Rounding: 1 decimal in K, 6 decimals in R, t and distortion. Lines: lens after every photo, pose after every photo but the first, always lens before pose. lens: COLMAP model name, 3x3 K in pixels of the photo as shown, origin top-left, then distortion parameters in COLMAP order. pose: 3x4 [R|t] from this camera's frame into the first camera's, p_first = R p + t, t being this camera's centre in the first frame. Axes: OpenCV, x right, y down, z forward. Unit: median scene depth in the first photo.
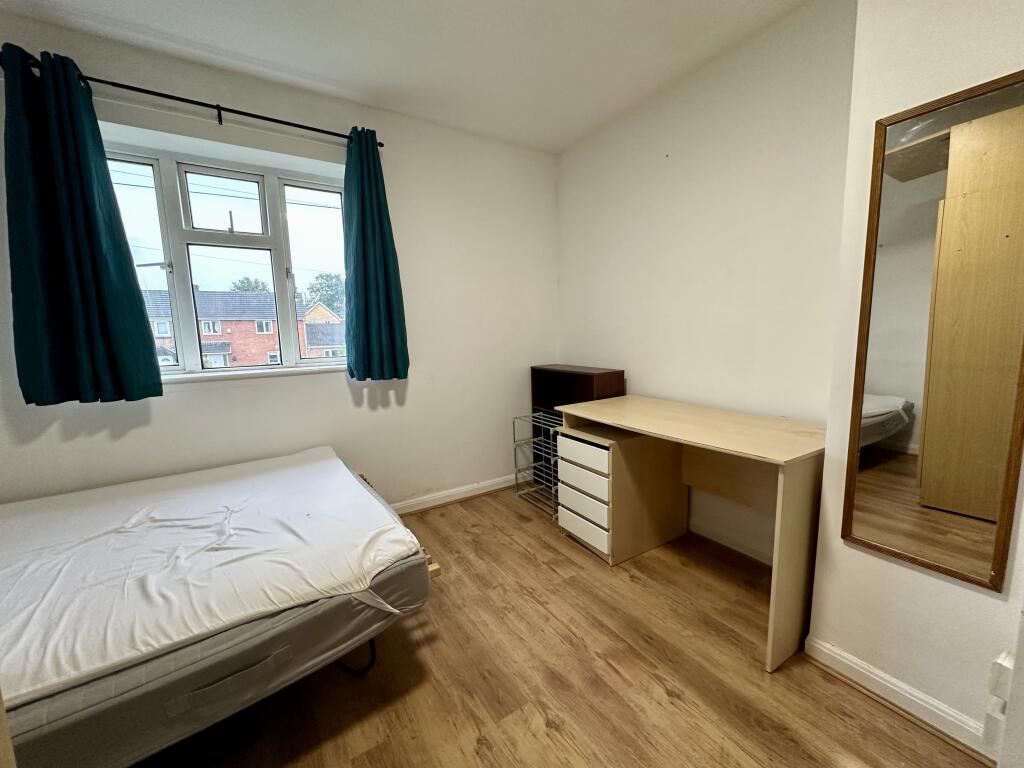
lens RADIAL K [[404.3, 0, 512.0], [0, 404.3, 384.0], [0, 0, 1]] dist [-0.012571, -0.000097]
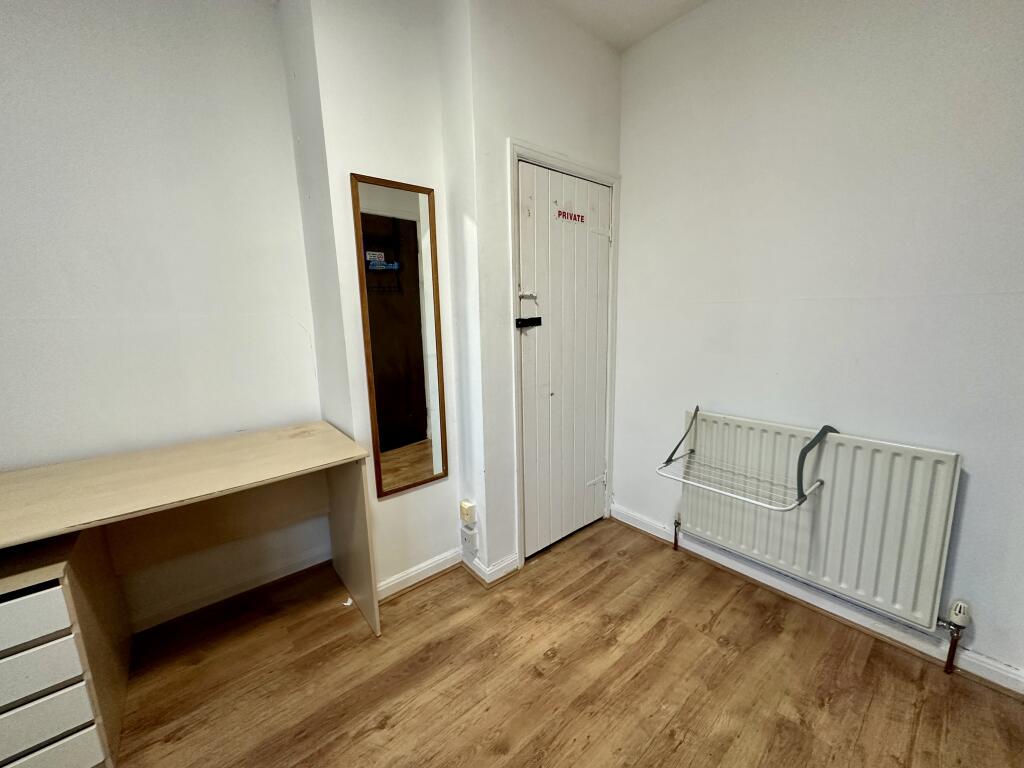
lens RADIAL K [[404.3, 0, 512.0], [0, 404.3, 384.0], [0, 0, 1]] dist [-0.012571, -0.000097]
pose [[-0.149959, -0.144481, 0.978078, -0.310956], [0.151127, 0.974290, 0.167092, -0.083335], [-0.977074, 0.172871, -0.124269, 0.461919]]
